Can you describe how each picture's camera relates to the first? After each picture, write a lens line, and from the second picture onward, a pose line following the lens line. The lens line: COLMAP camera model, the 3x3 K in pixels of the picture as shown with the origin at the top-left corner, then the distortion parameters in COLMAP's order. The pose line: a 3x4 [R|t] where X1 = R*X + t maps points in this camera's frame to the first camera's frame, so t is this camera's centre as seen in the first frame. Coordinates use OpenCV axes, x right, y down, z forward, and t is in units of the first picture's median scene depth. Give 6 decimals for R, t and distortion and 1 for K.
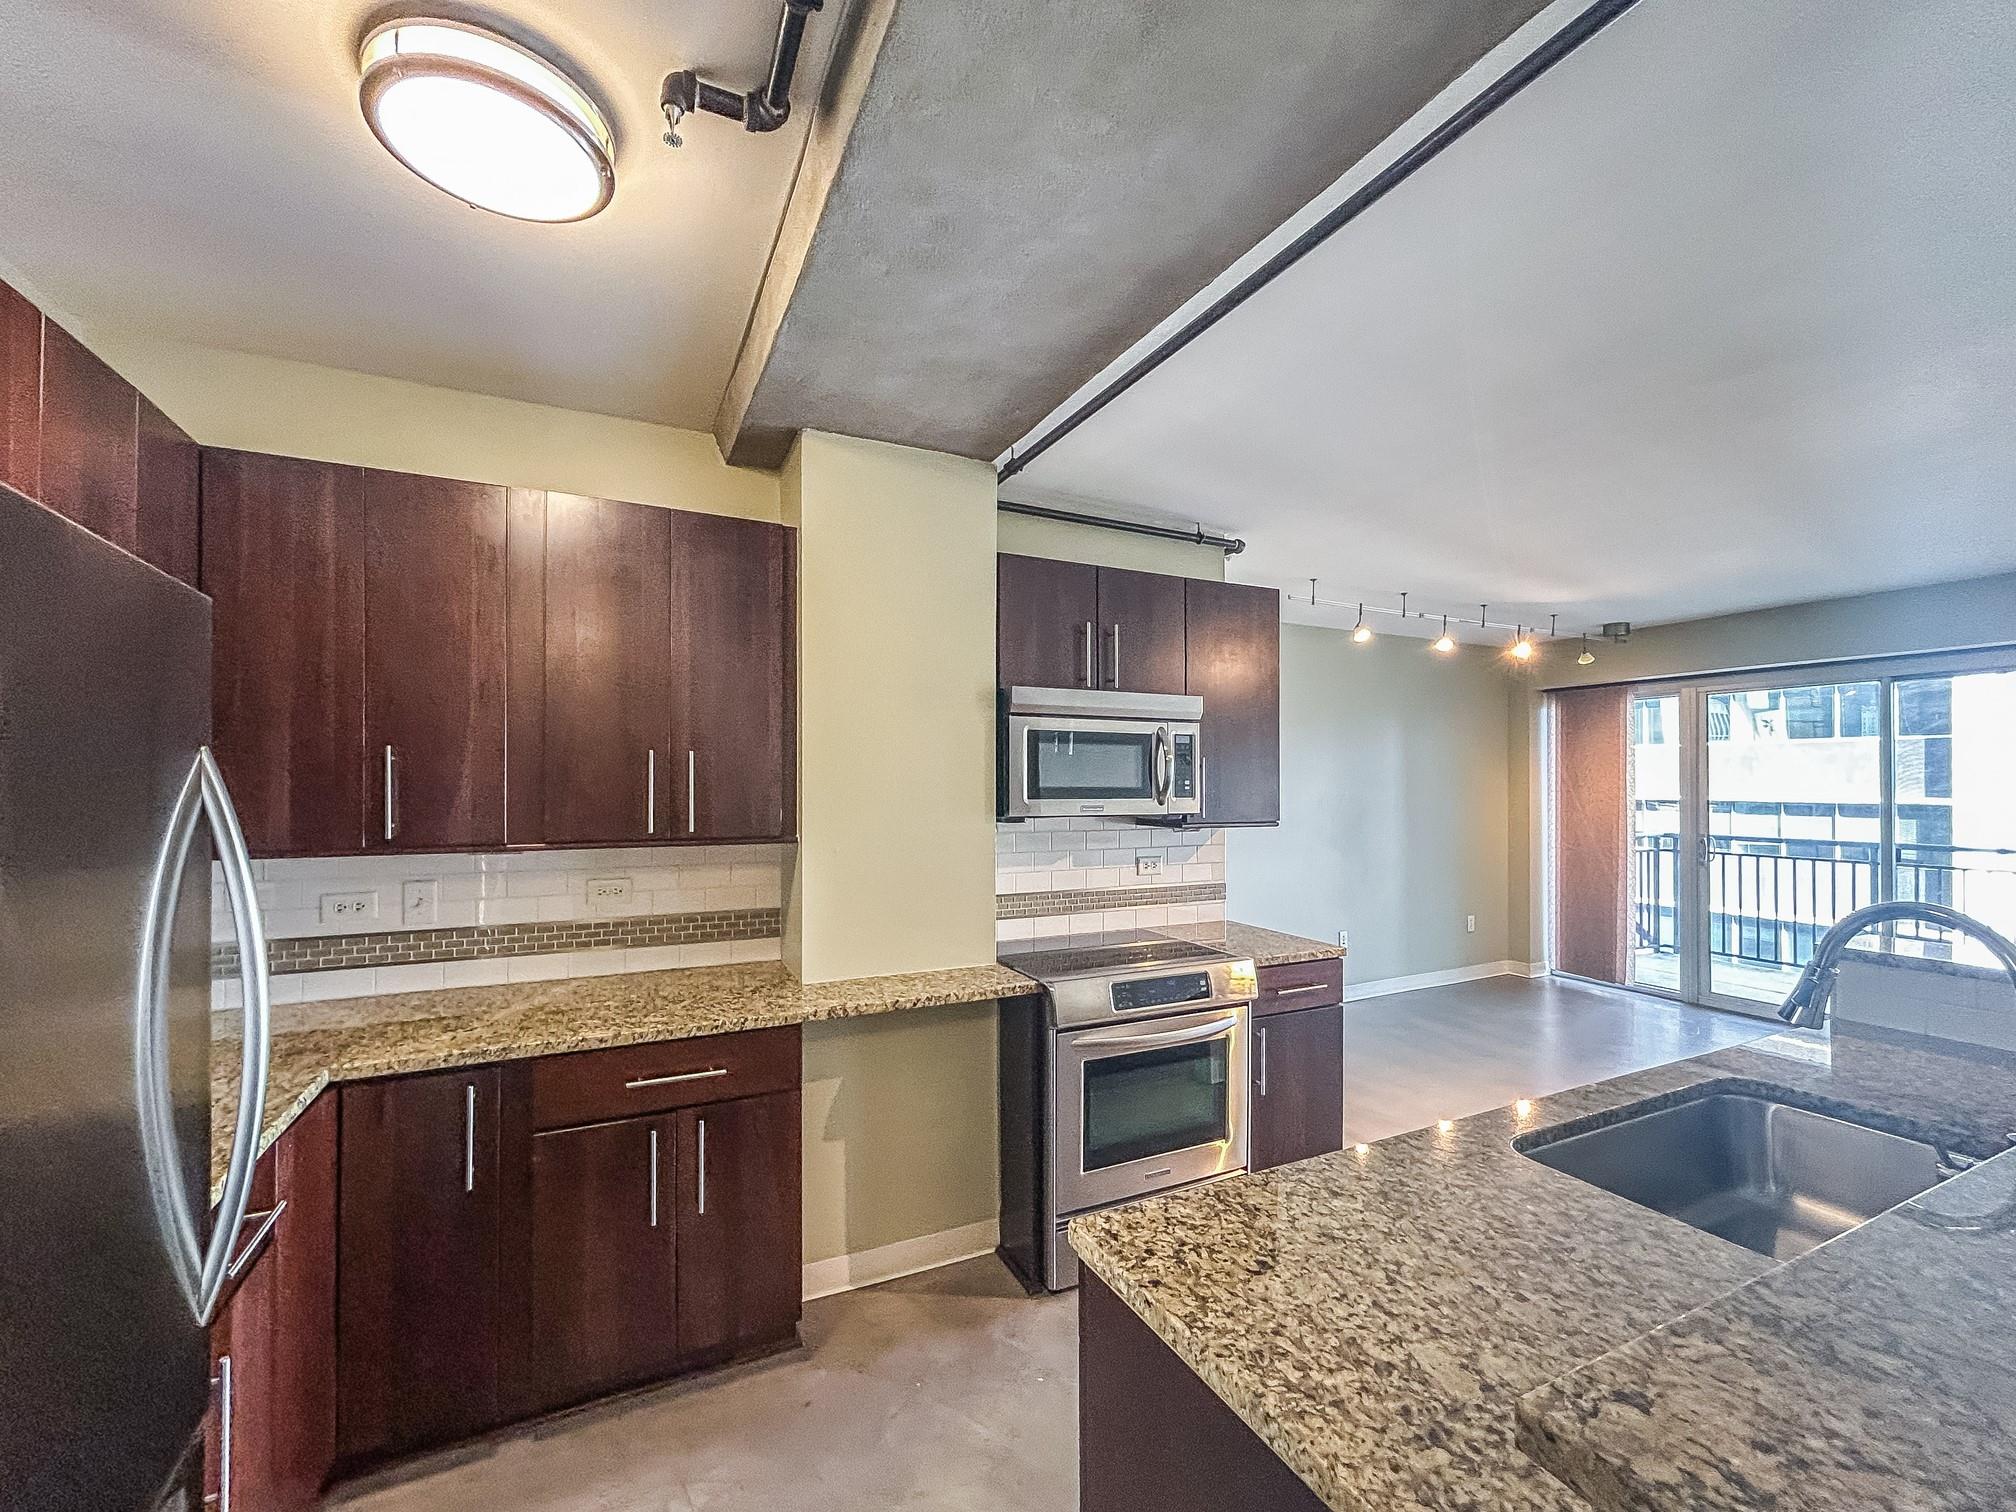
lens RADIAL K [[813.6, 0, 990.4], [0, 813.6, 779.4], [0, 0, 1]] dist [0.000129, 0.000819]
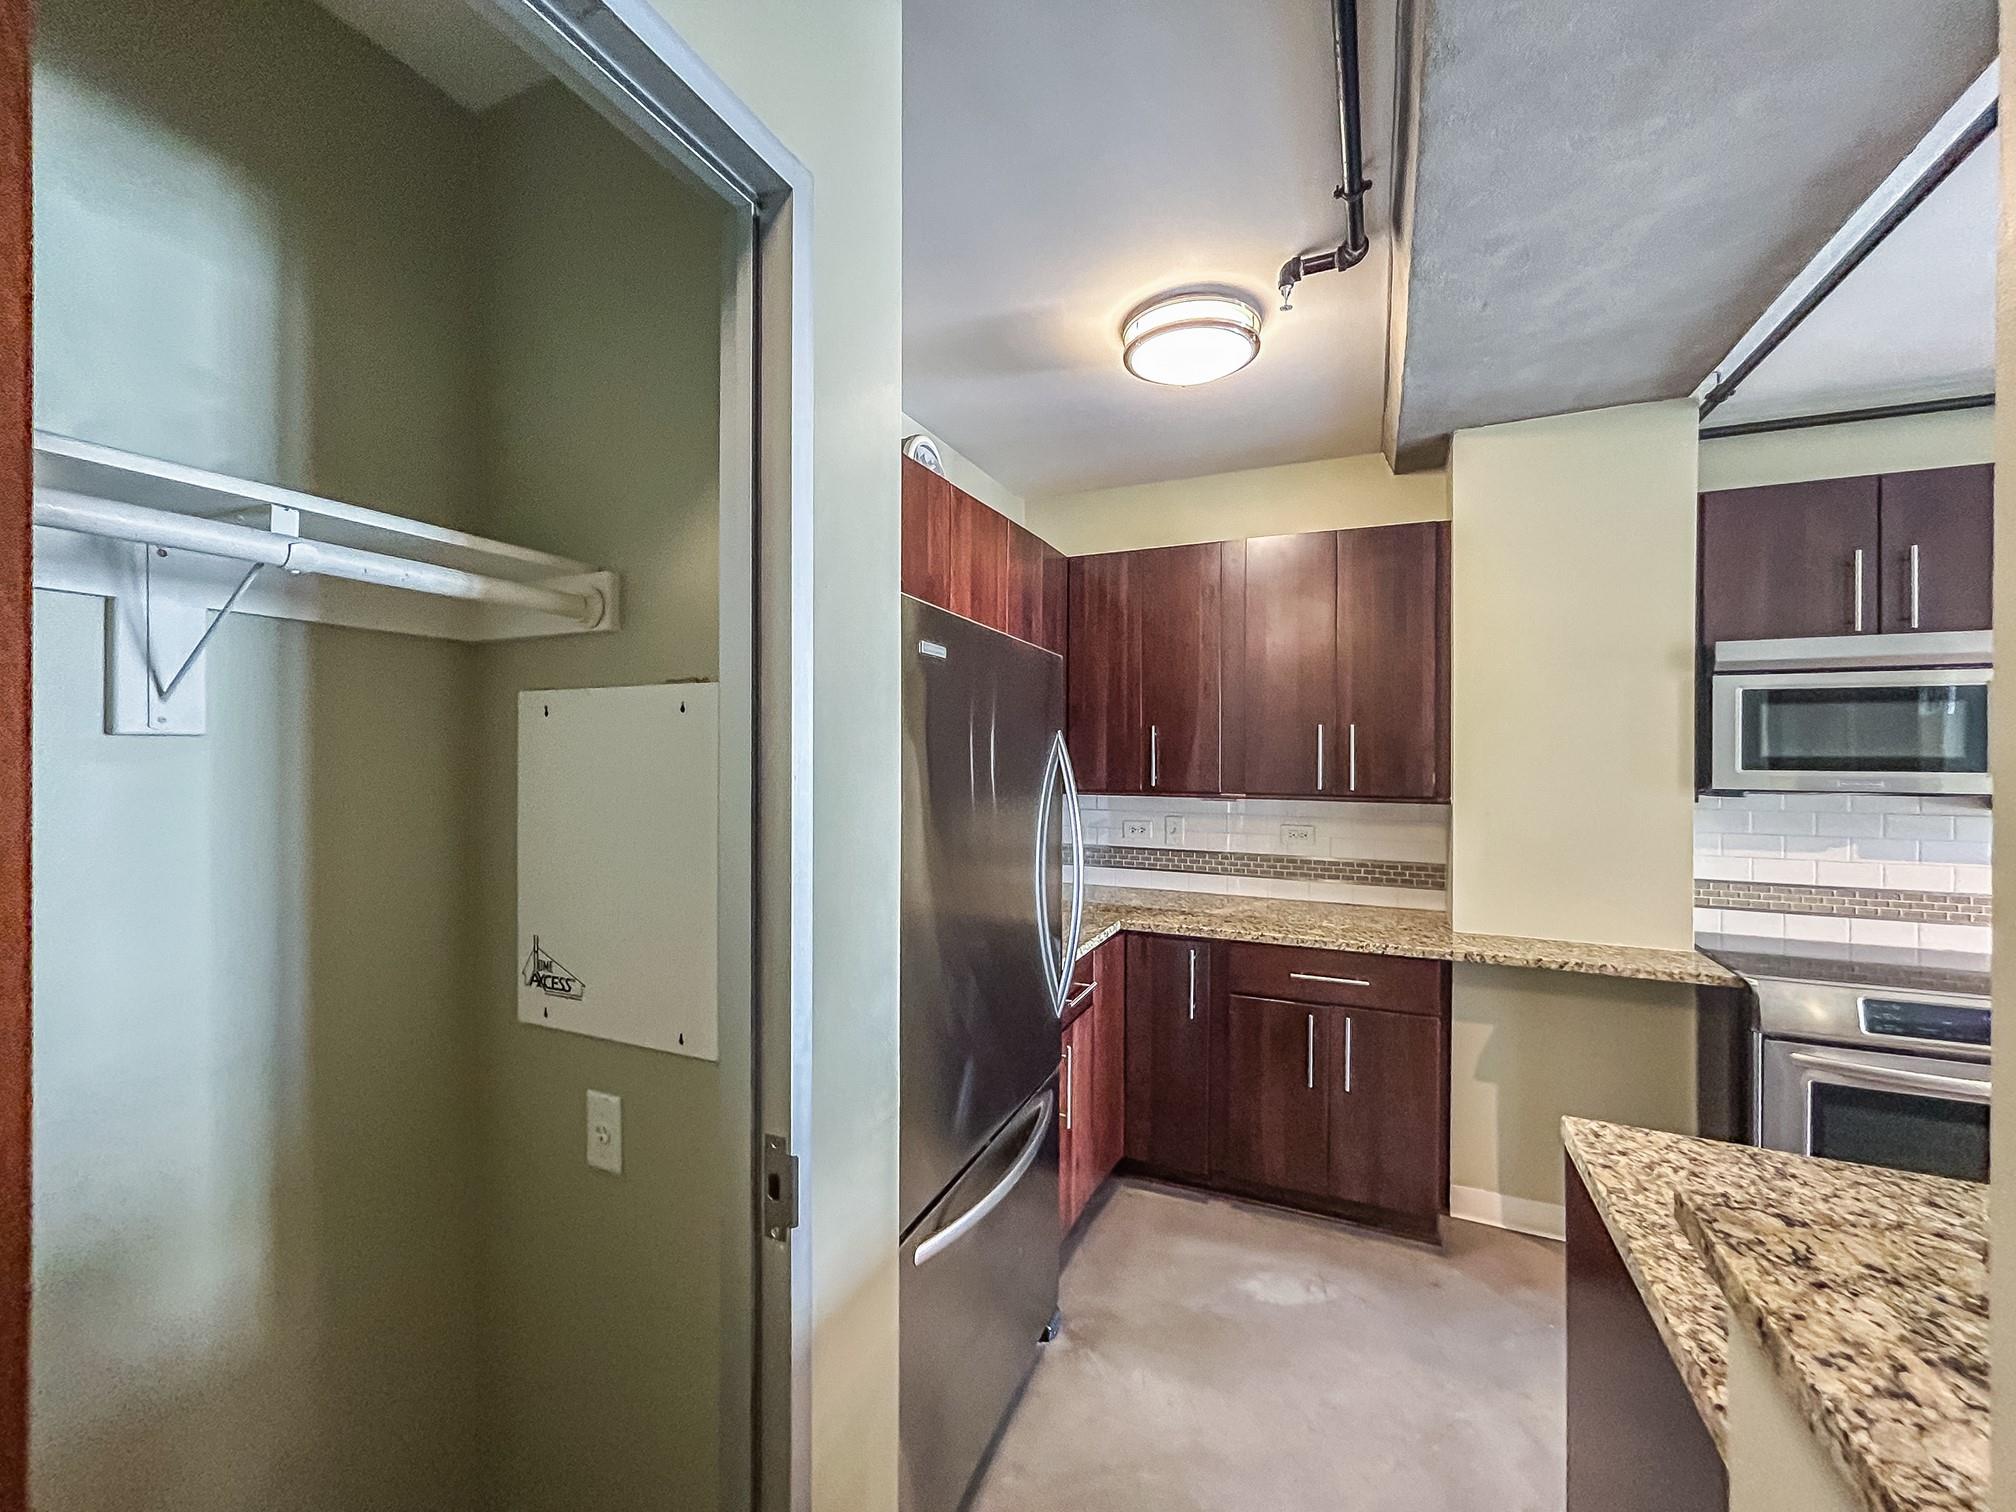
lens RADIAL K [[813.6, 0, 1014.1], [0, 813.6, 749.6], [0, 0, 1]] dist [0.000129, 0.000819]
pose [[0.649535, -0.000711, -0.760331, 0.250162], [-0.000296, 0.999999, -0.001188, 0.005072], [0.760331, 0.000997, 0.649535, -0.197952]]
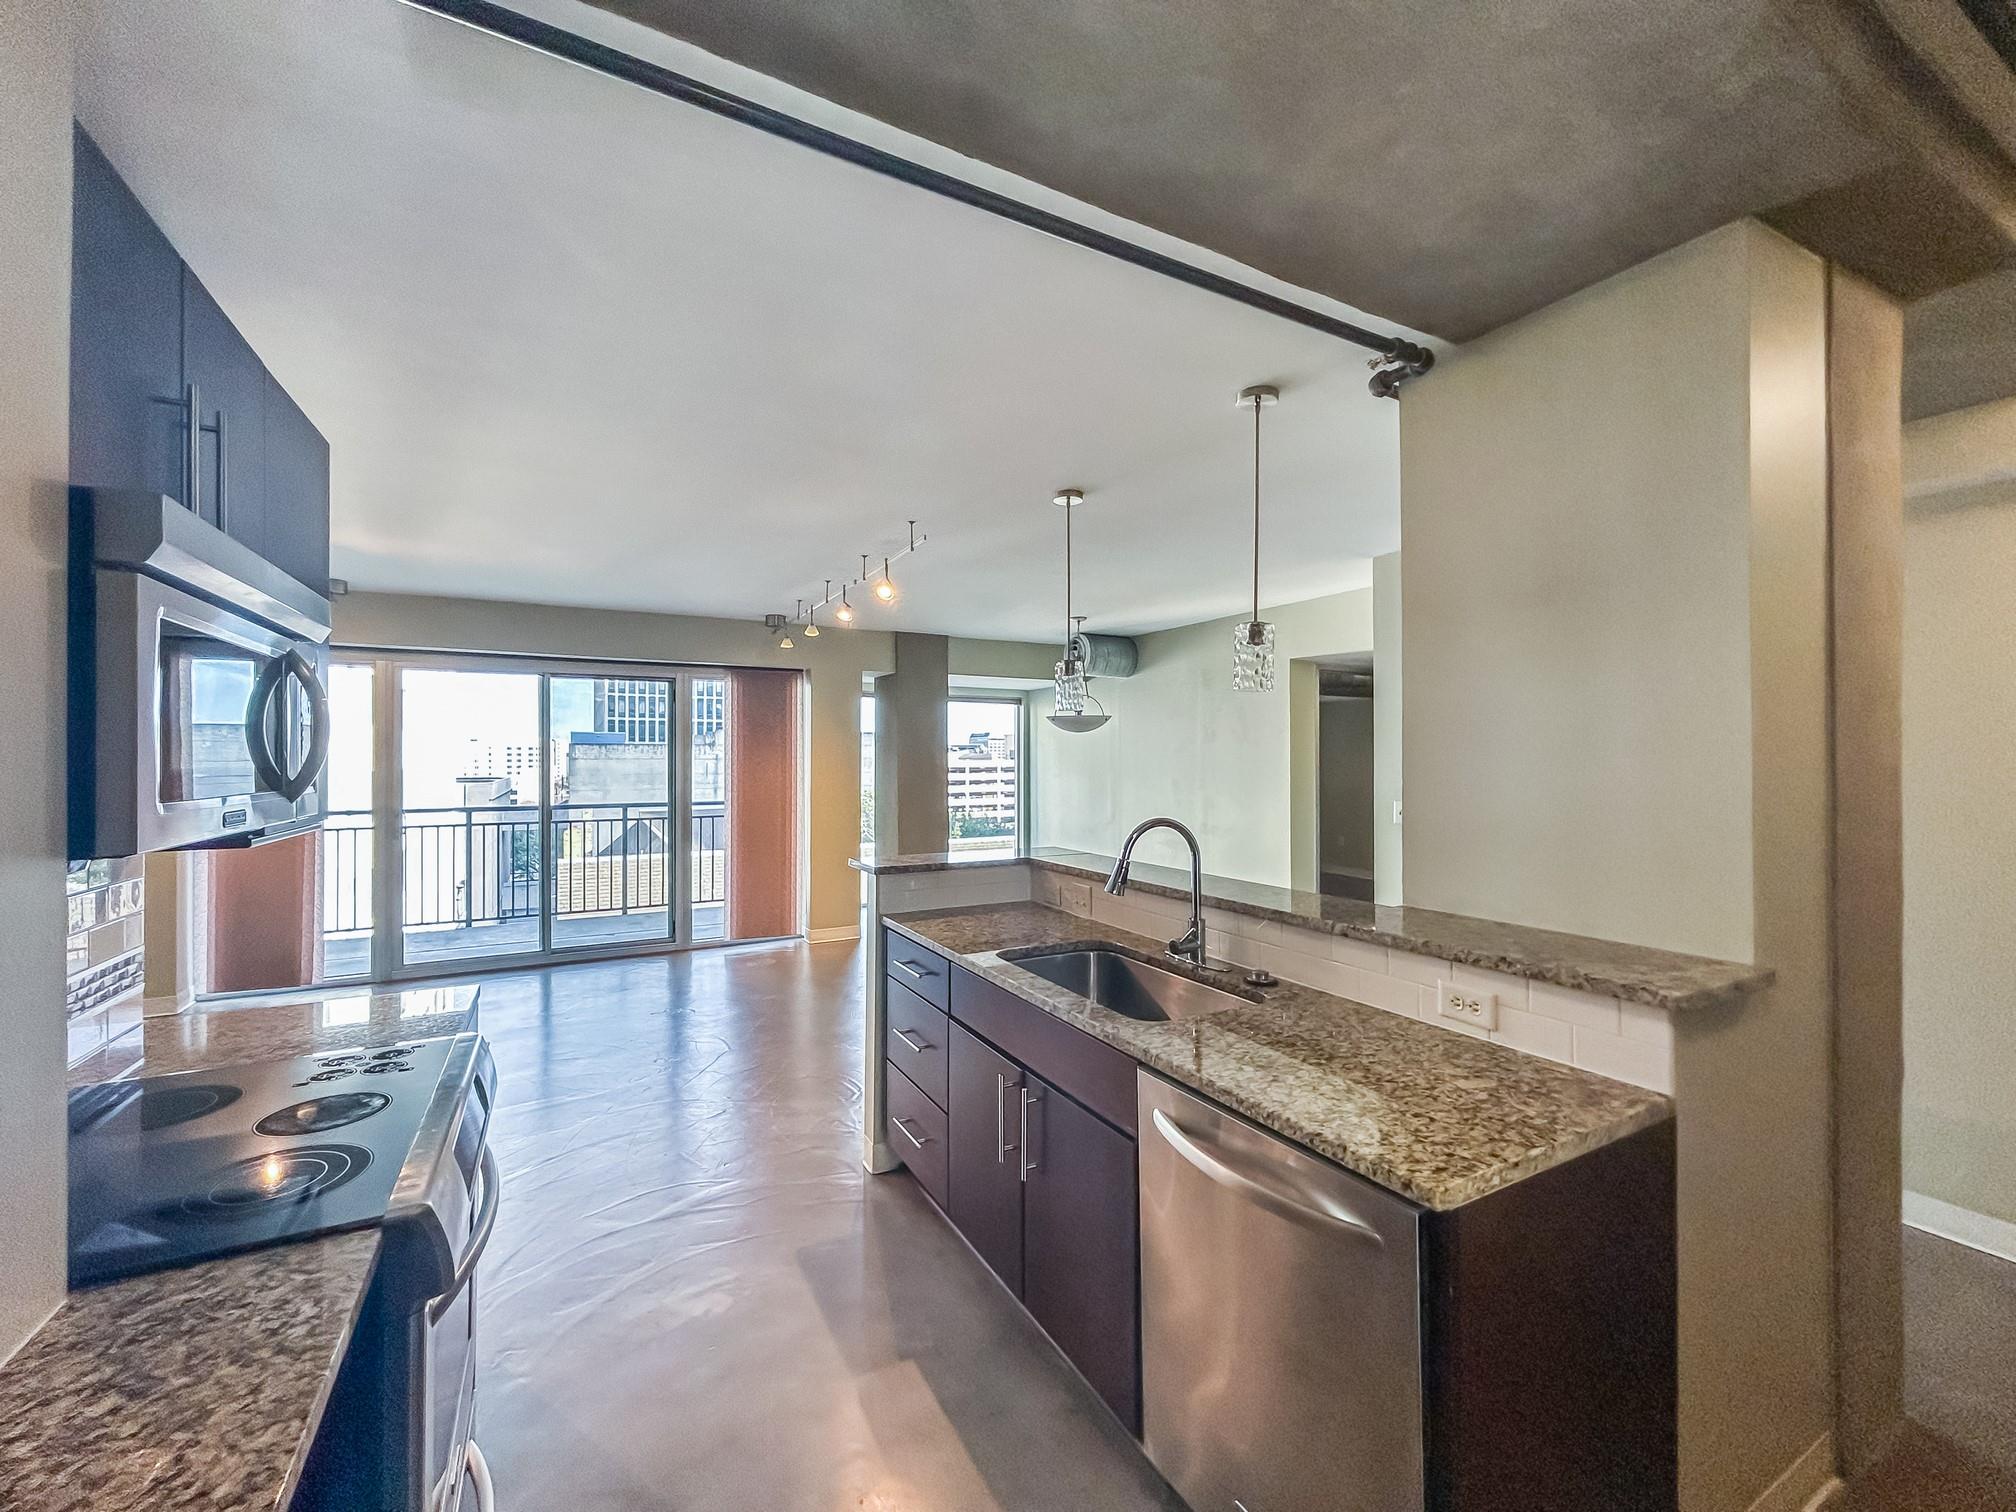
lens RADIAL K [[813.6, 0, 1016.2], [0, 813.6, 759.1], [0, 0, 1]] dist [0.000129, 0.000819]
pose [[-0.044921, -0.006262, 0.998971, -0.468507], [-0.000350, 0.999980, 0.006253, -0.002187], [-0.998990, -0.000069, -0.044922, 0.823249]]
